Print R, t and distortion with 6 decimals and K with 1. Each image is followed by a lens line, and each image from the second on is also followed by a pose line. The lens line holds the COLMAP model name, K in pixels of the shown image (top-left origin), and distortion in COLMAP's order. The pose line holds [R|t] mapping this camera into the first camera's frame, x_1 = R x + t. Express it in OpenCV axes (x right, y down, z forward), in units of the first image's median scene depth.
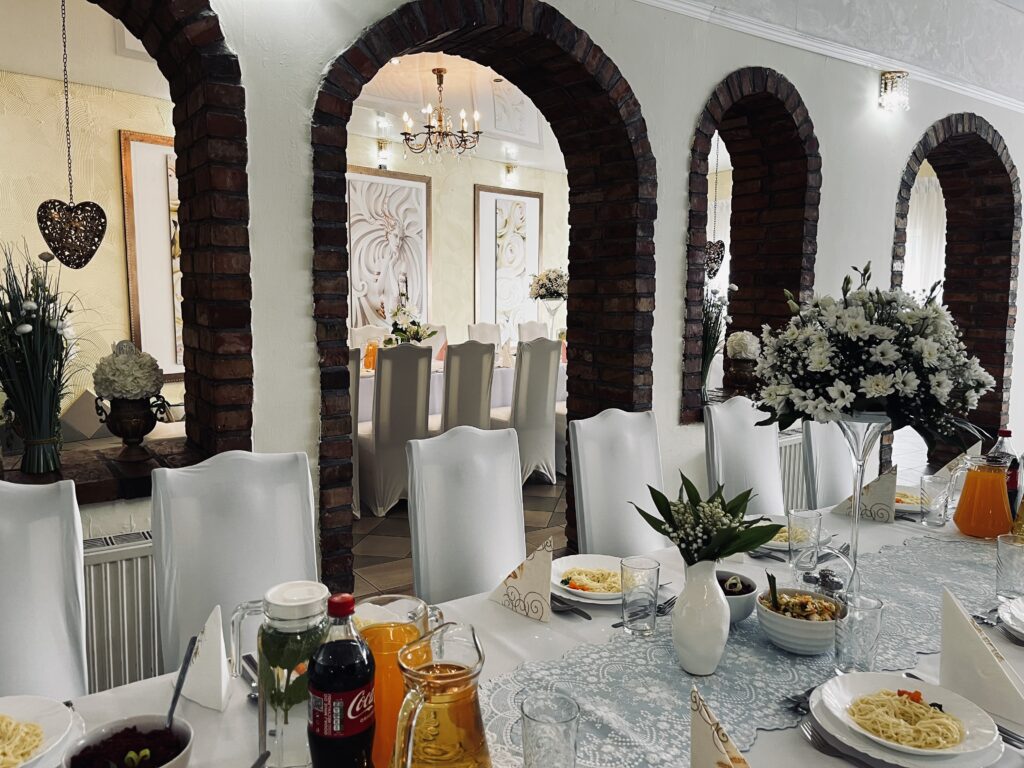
lens RADIAL K [[779.7, 0, 513.0], [0, 779.7, 368.9], [0, 0, 1]] dist [0.070806, -0.110813]
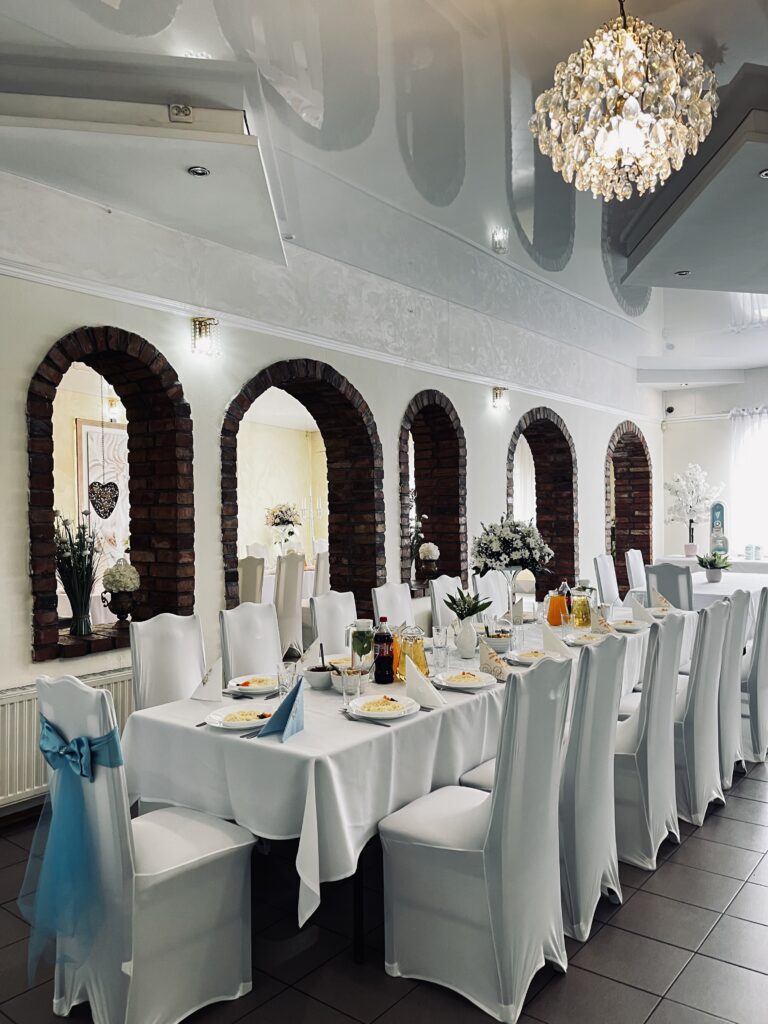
lens RADIAL K [[779.7, 0, 384.0], [0, 779.7, 512.0], [0, 0, 1]] dist [0.070806, -0.110813]
pose [[0.954000, -0.024285, 0.298822, -0.322583], [0.054599, 0.994119, -0.093520, 0.040539], [-0.294794, 0.105534, 0.949715, -0.602828]]
